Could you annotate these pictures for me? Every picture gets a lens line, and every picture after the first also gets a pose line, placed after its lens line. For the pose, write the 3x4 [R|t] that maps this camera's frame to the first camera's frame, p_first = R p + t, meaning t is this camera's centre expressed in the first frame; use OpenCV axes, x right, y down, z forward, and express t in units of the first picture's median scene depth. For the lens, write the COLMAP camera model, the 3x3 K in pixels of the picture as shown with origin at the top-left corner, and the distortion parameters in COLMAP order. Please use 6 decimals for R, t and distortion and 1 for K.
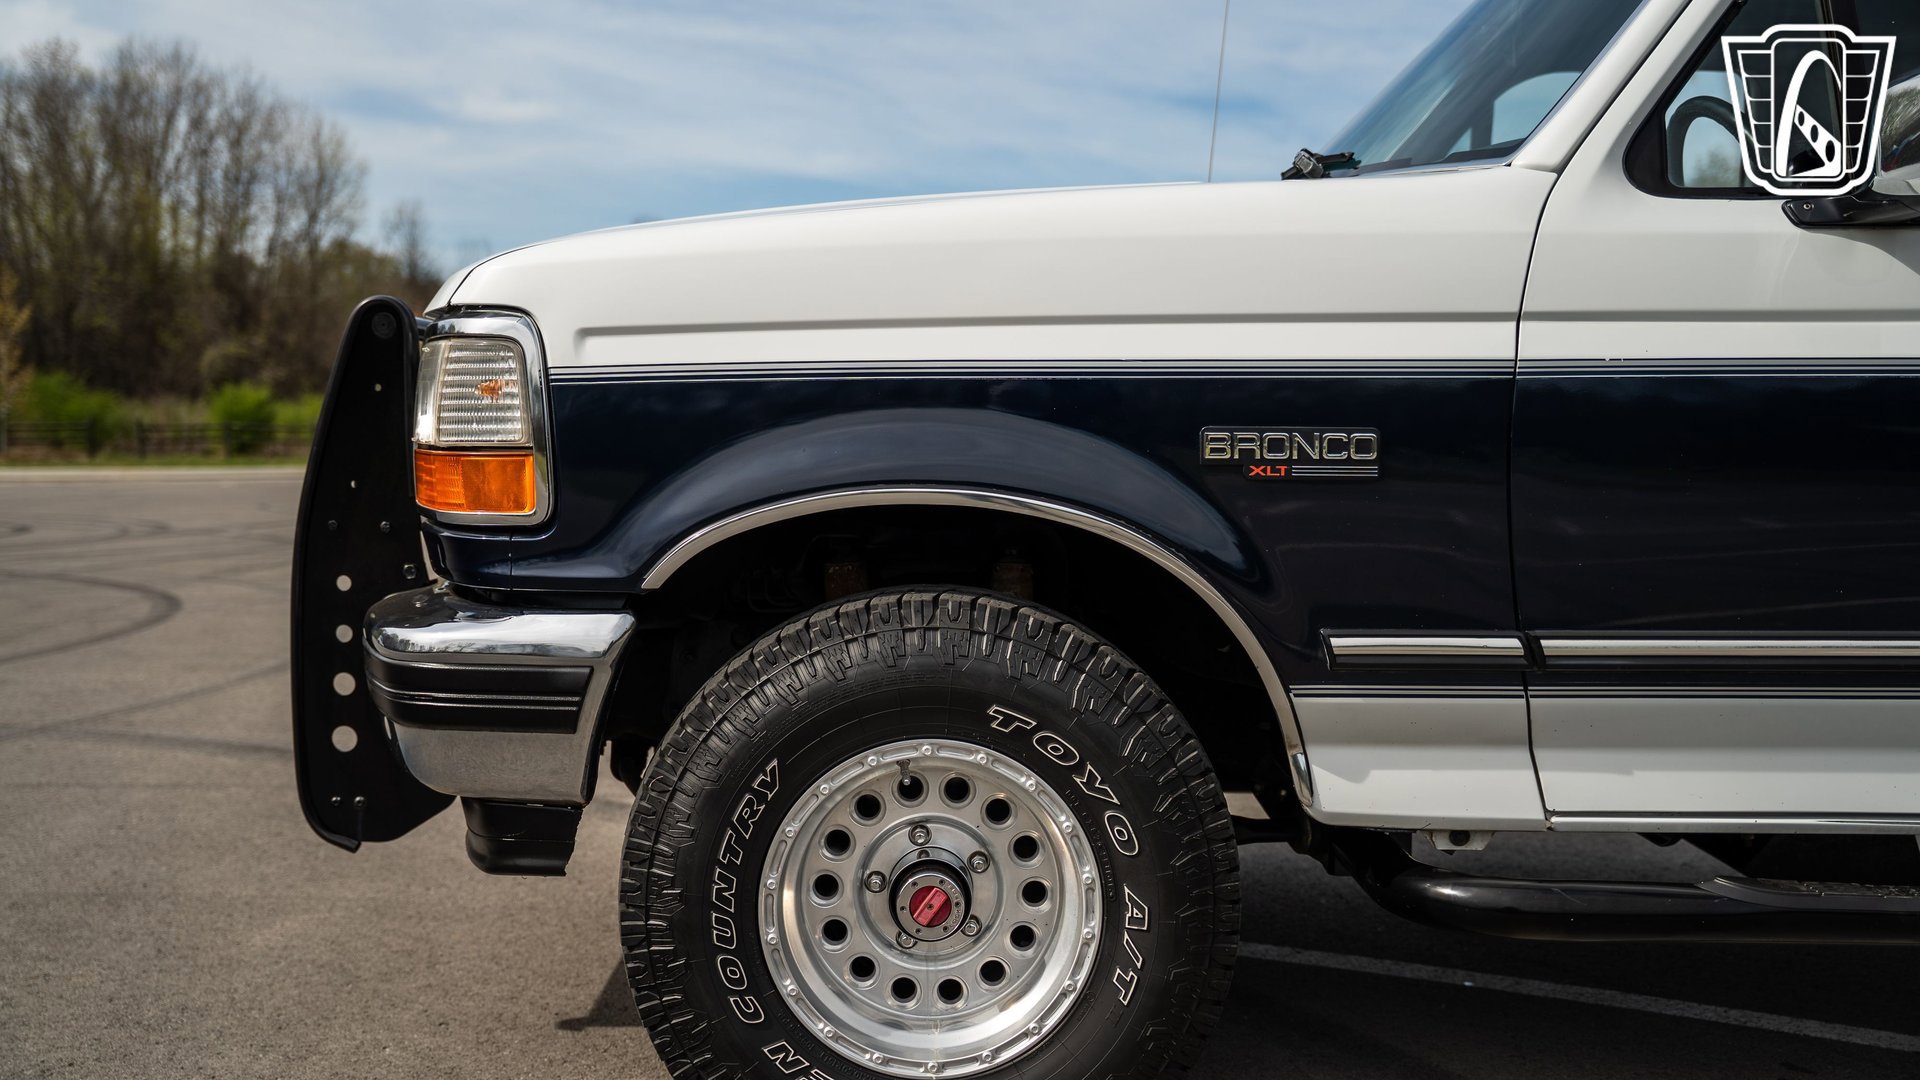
lens RADIAL K [[1797.3, 0, 969.3], [0, 1797.3, 533.3], [0, 0, 1]] dist [0.002884, 0.000000]
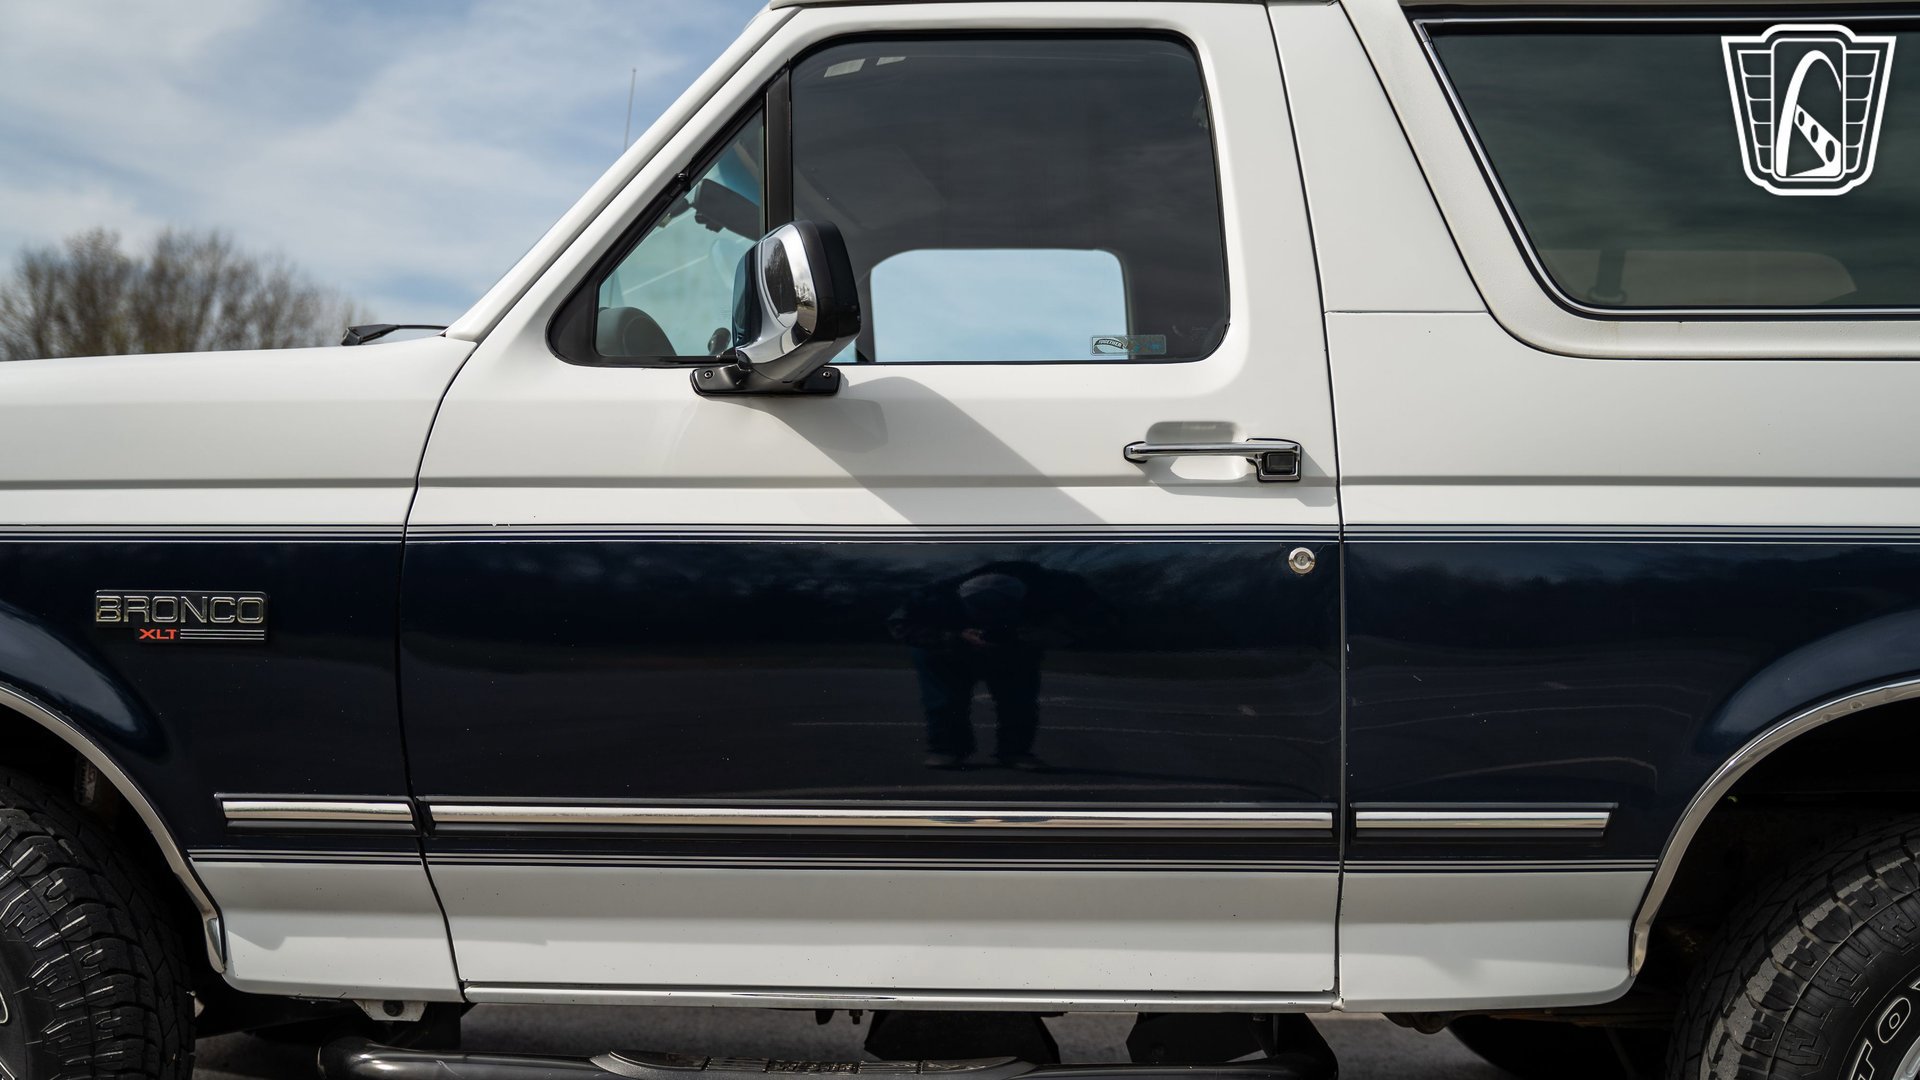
lens RADIAL K [[1797.3, 0, 946.3], [0, 1797.3, 549.3], [0, 0, 1]] dist [0.002884, 0.000000]
pose [[0.999210, 0.001767, -0.039701, 0.626503], [-0.005333, 0.995937, -0.089898, 0.005941], [0.039381, 0.090038, 0.995159, 0.009006]]
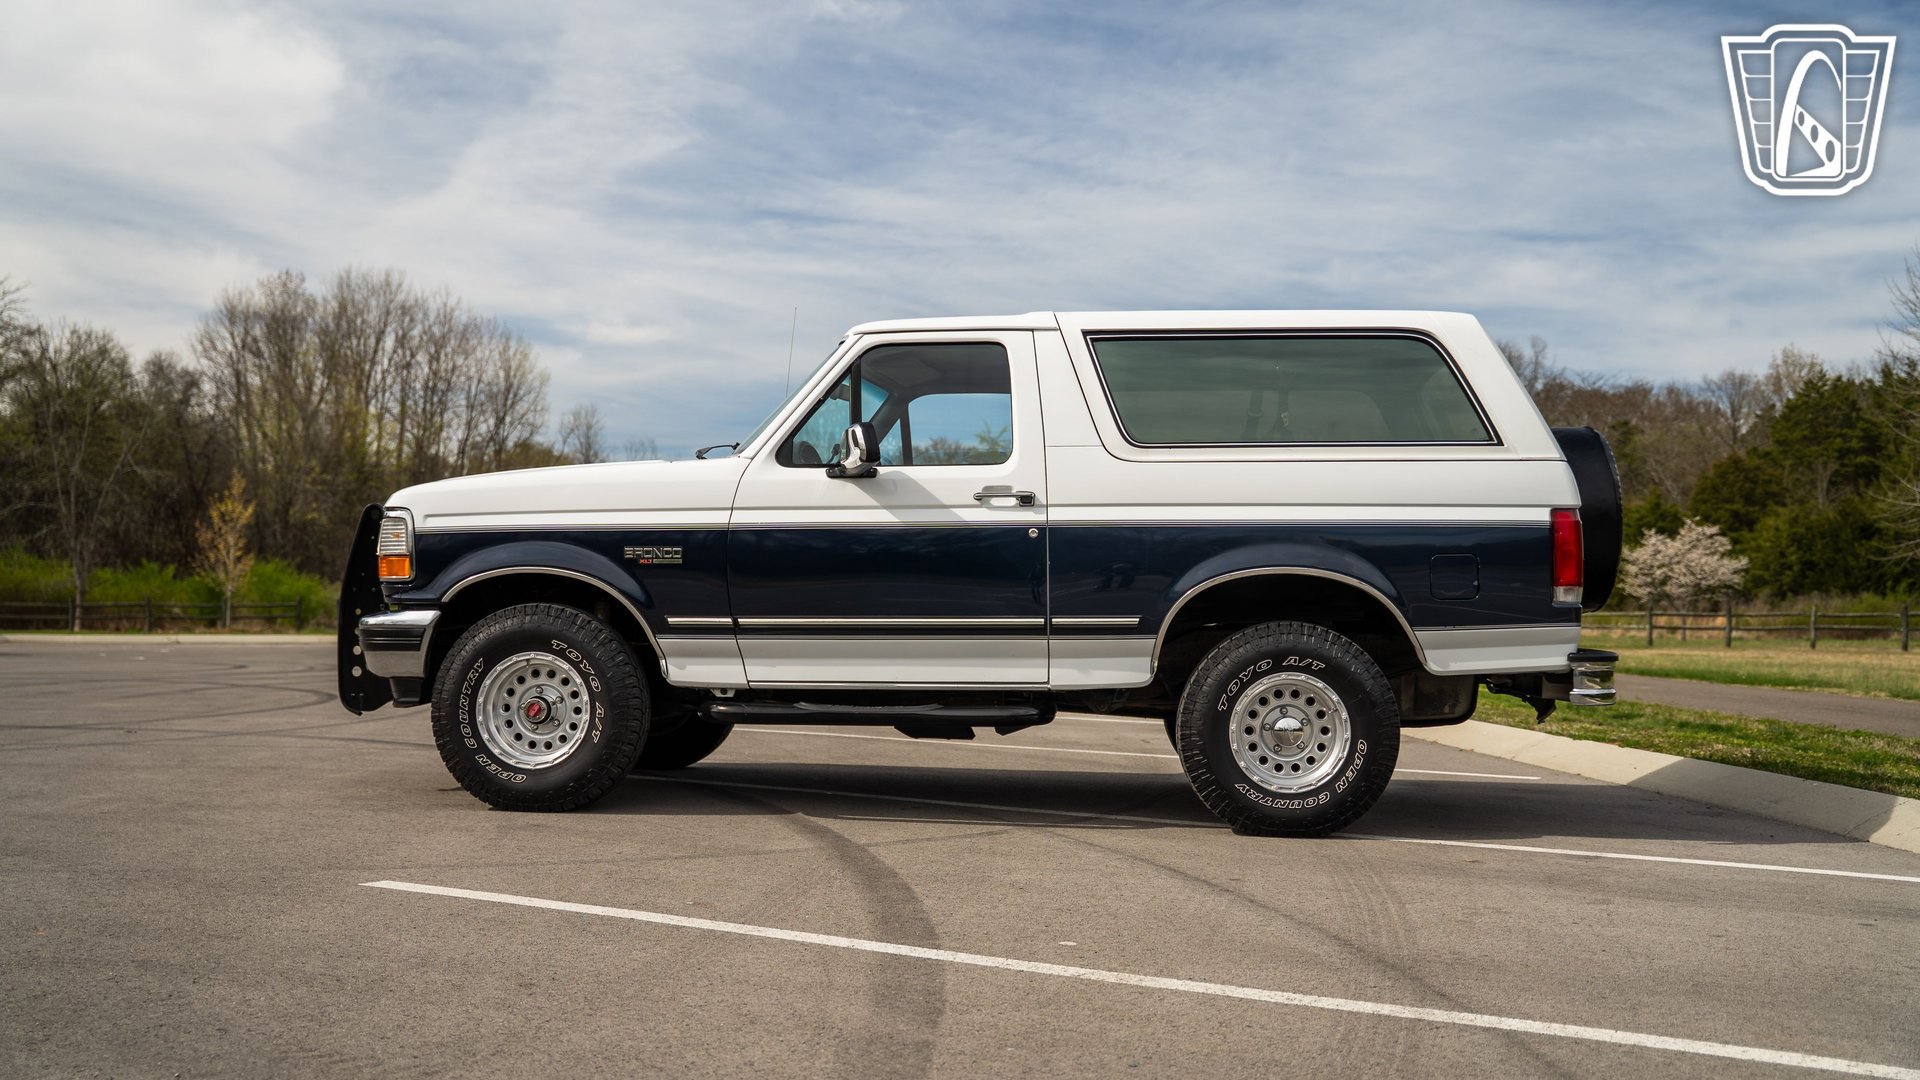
lens RADIAL K [[1797.3, 0, 944.2], [0, 1797.3, 535.3], [0, 0, 1]] dist [0.002884, 0.000000]
pose [[0.993706, -0.005865, -0.111866, 0.953137], [-0.005713, 0.994675, -0.102899, 0.217545], [0.111874, 0.102890, 0.988381, -1.814590]]
